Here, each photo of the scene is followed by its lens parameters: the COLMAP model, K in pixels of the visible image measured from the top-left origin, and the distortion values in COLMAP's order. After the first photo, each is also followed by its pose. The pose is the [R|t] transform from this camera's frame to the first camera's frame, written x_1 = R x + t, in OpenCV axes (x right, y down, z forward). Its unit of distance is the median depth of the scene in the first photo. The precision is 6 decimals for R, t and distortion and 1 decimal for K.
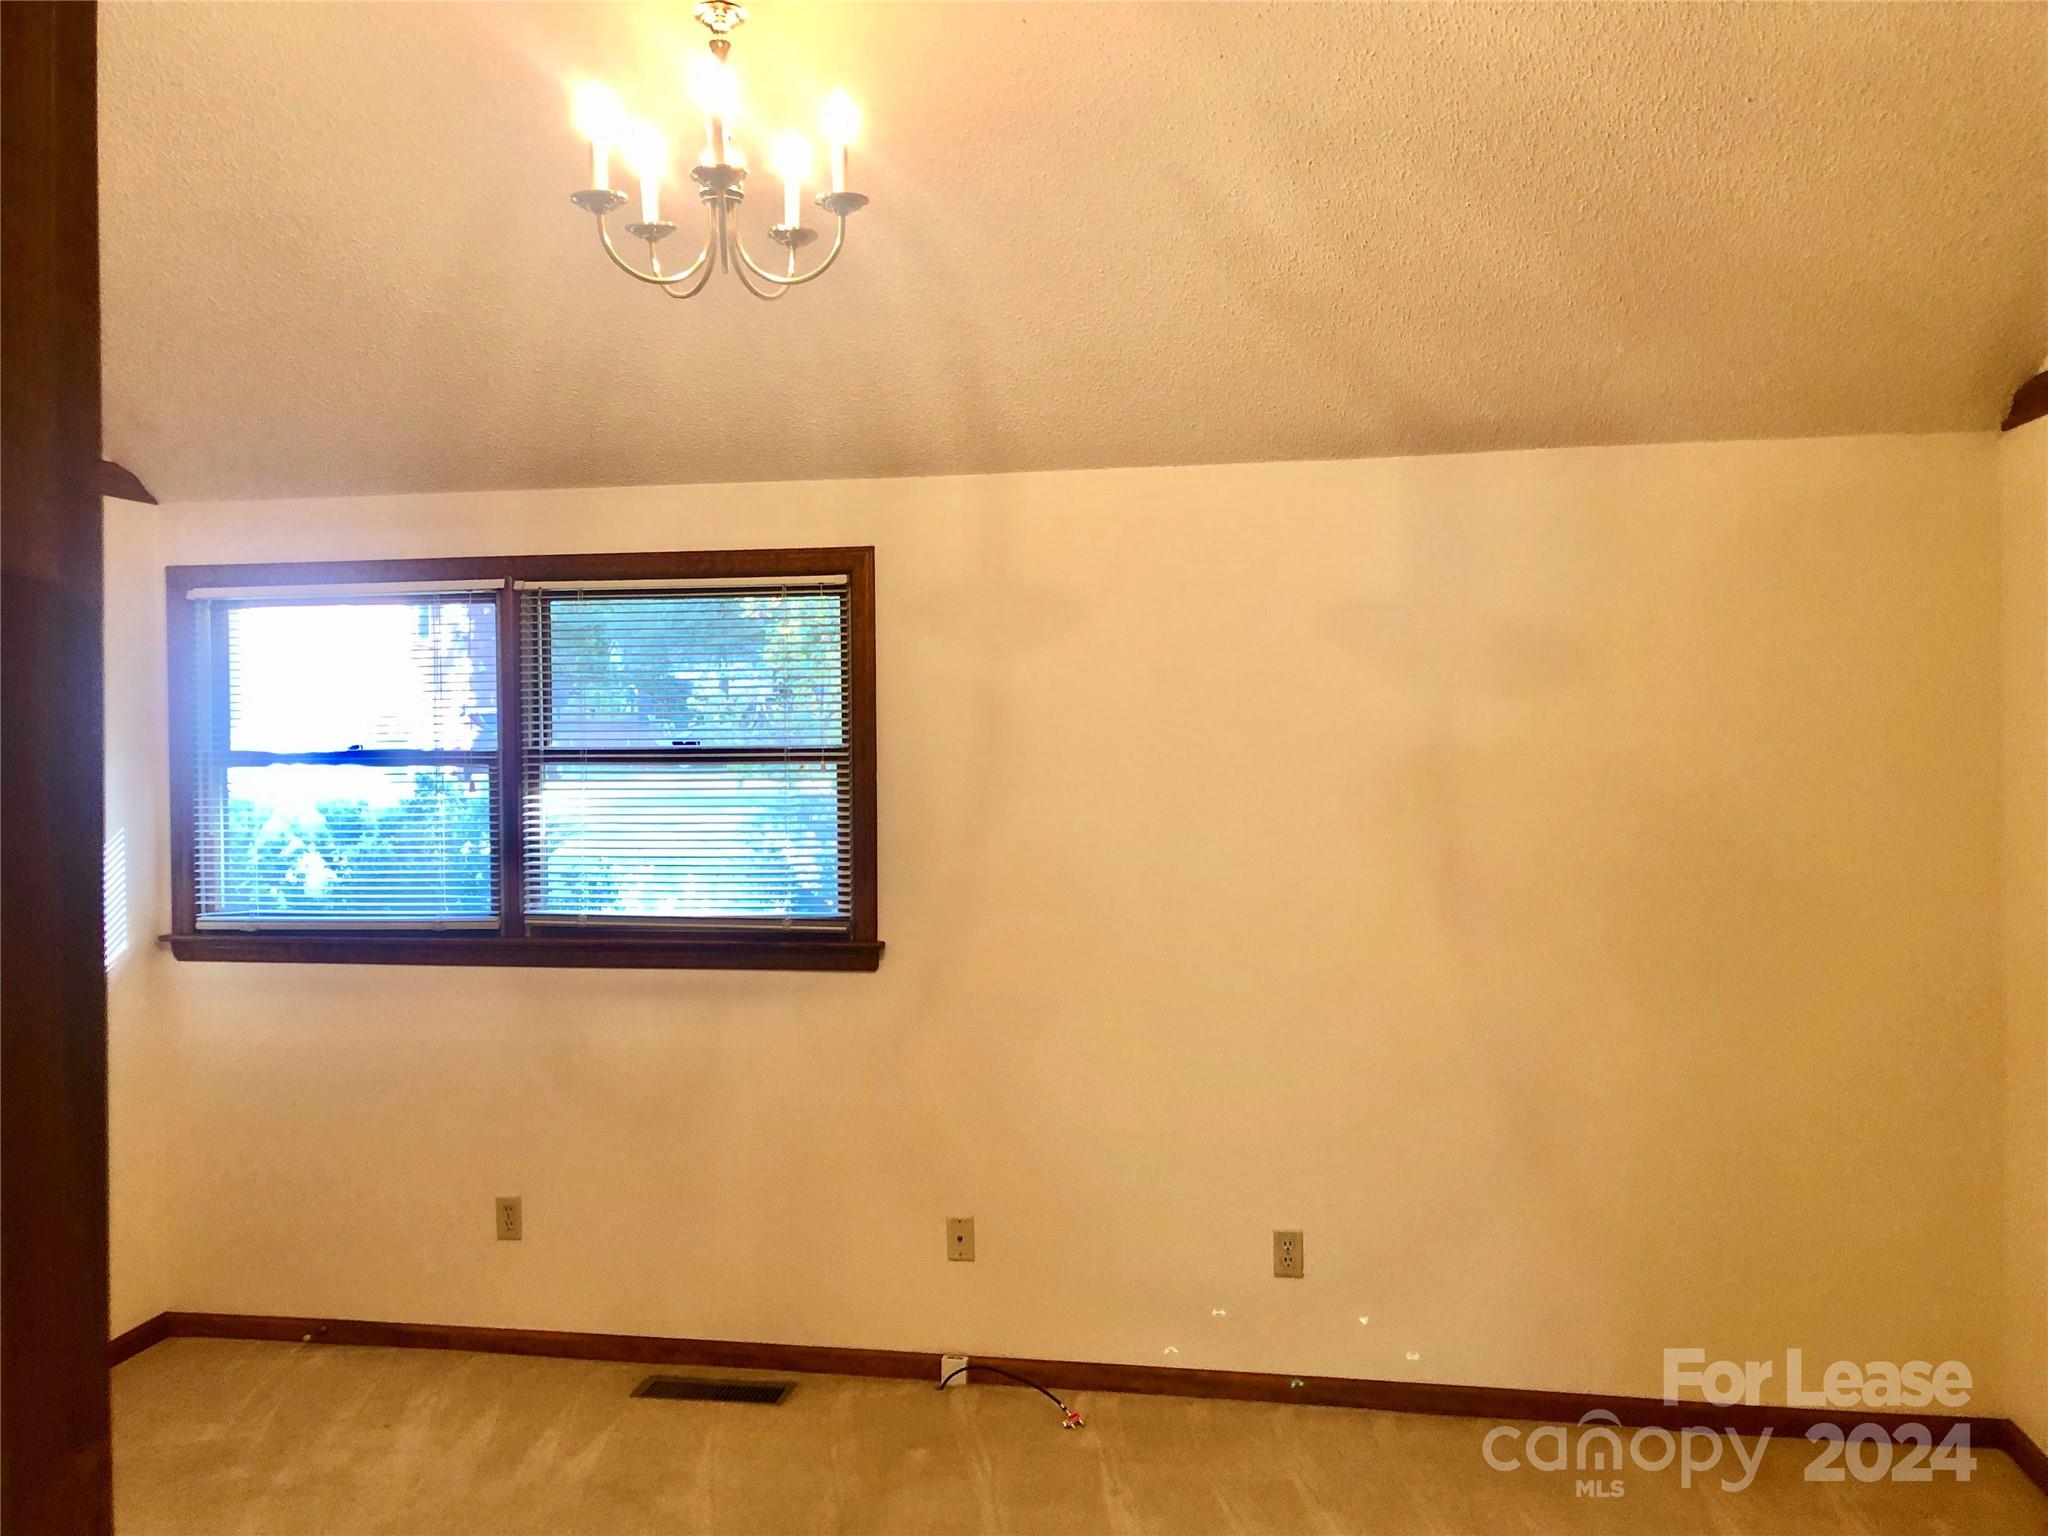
lens RADIAL K [[1677.7, 0, 1019.5], [0, 1677.7, 773.8], [0, 0, 1]] dist [0.019968, -0.012059]
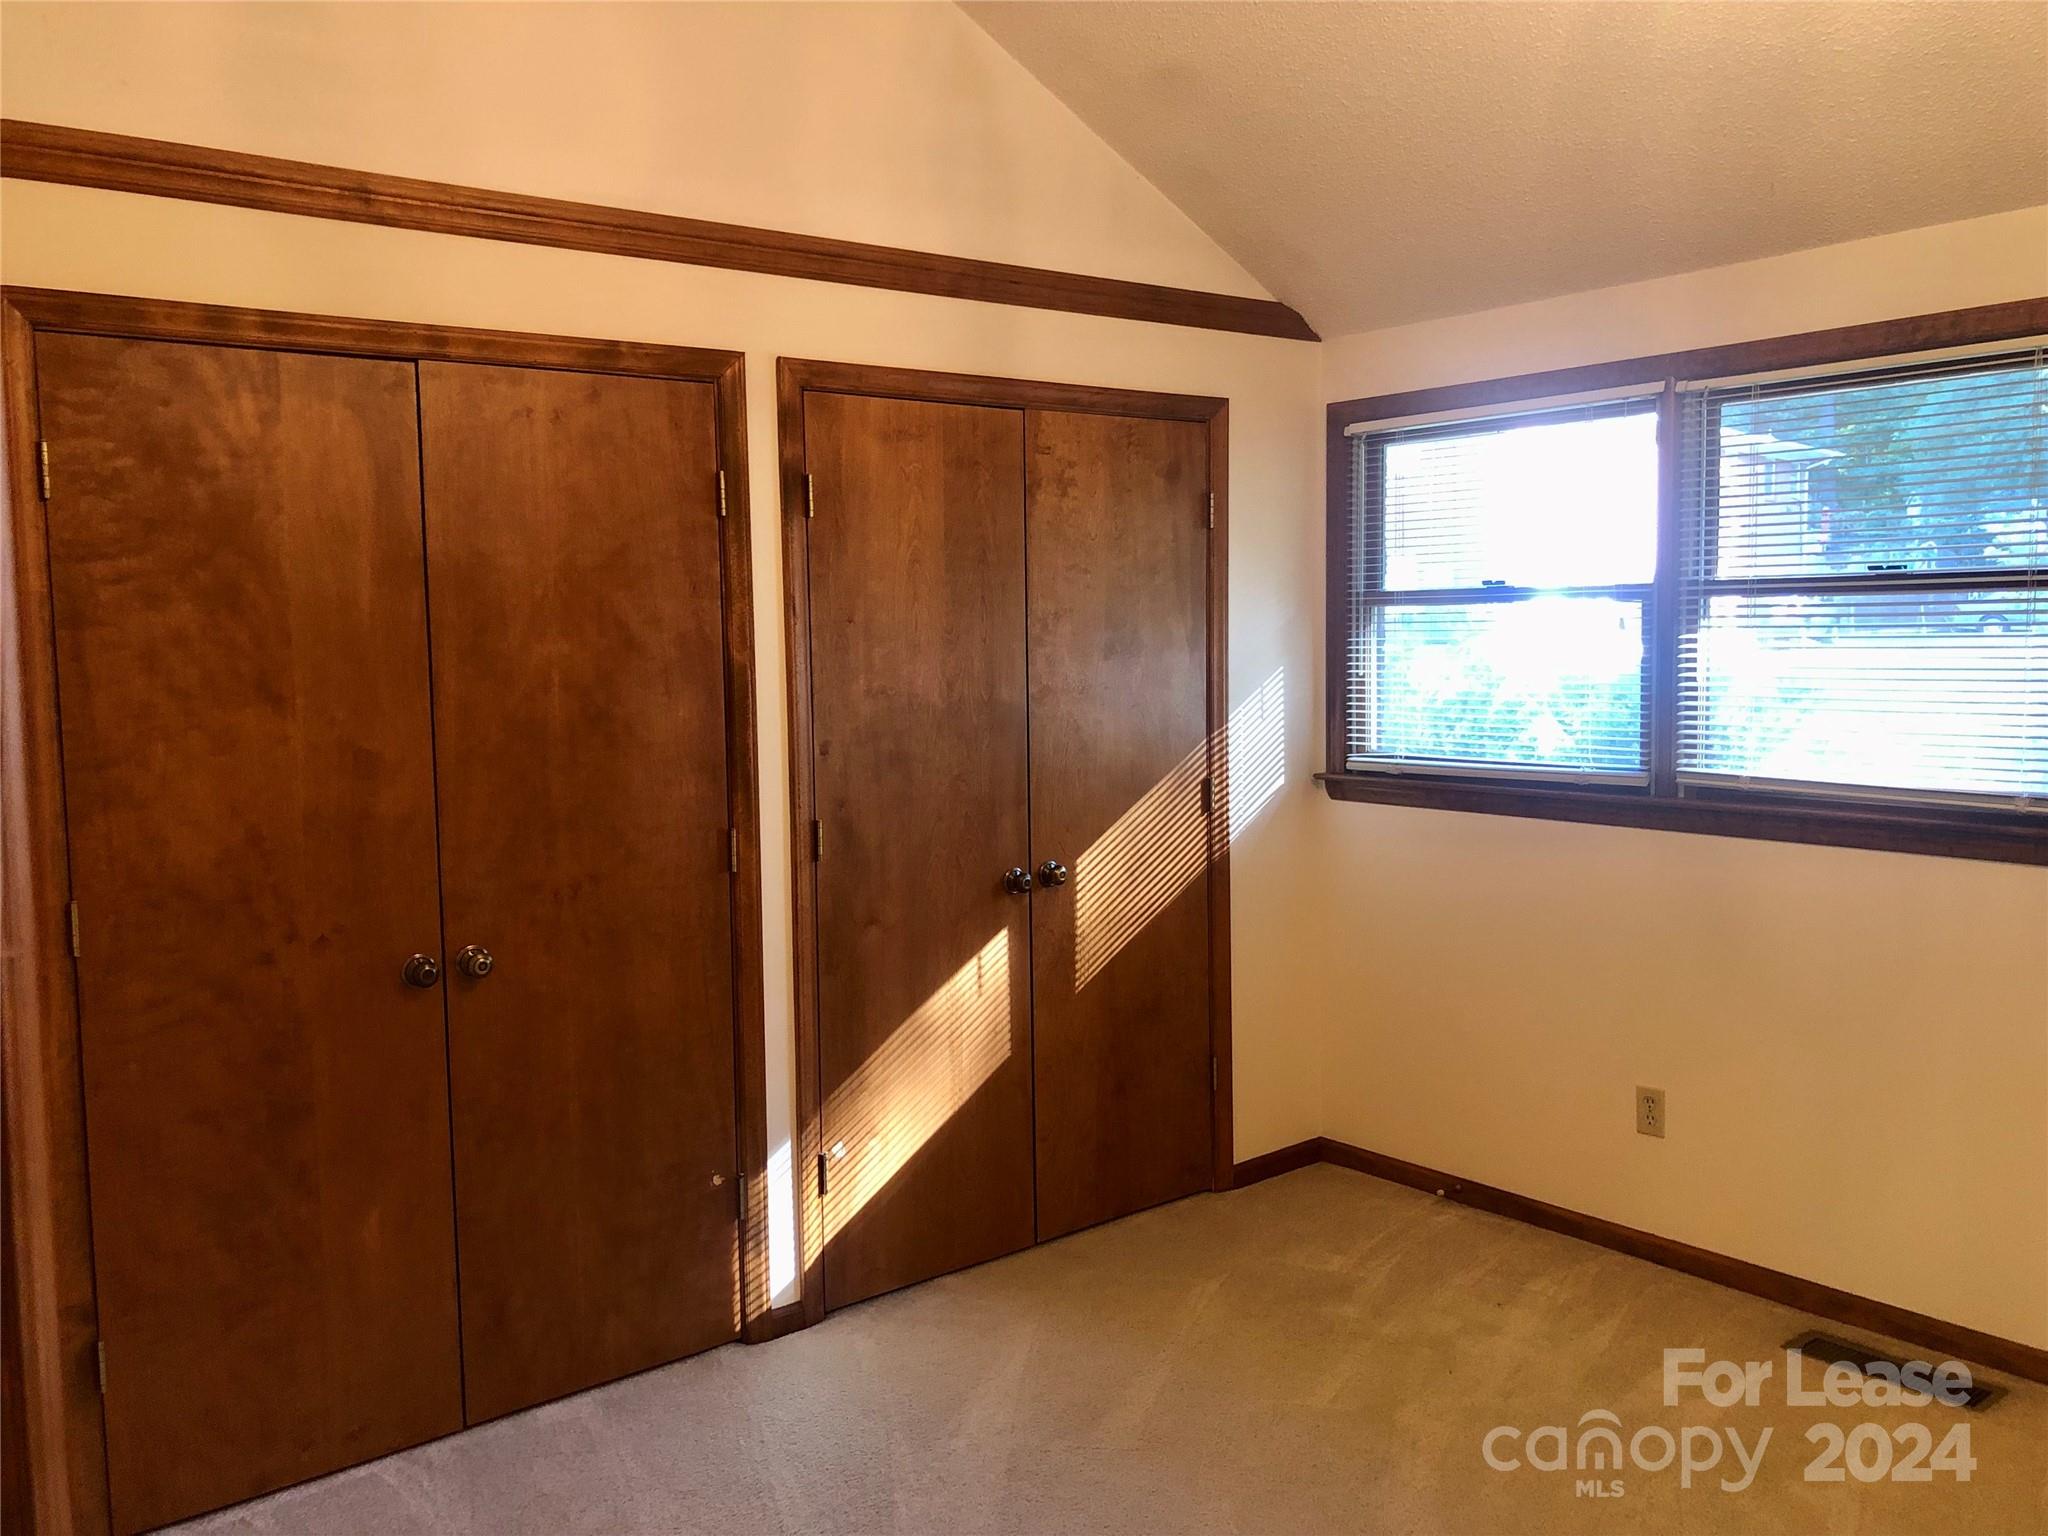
lens RADIAL K [[1677.7, 0, 1019.5], [0, 1677.7, 773.8], [0, 0, 1]] dist [0.019968, -0.012059]
pose [[0.747805, 0.053605, -0.661751, 0.026682], [-0.003345, 0.997027, 0.076983, 0.018874], [0.663910, -0.055355, 0.745761, 0.126325]]
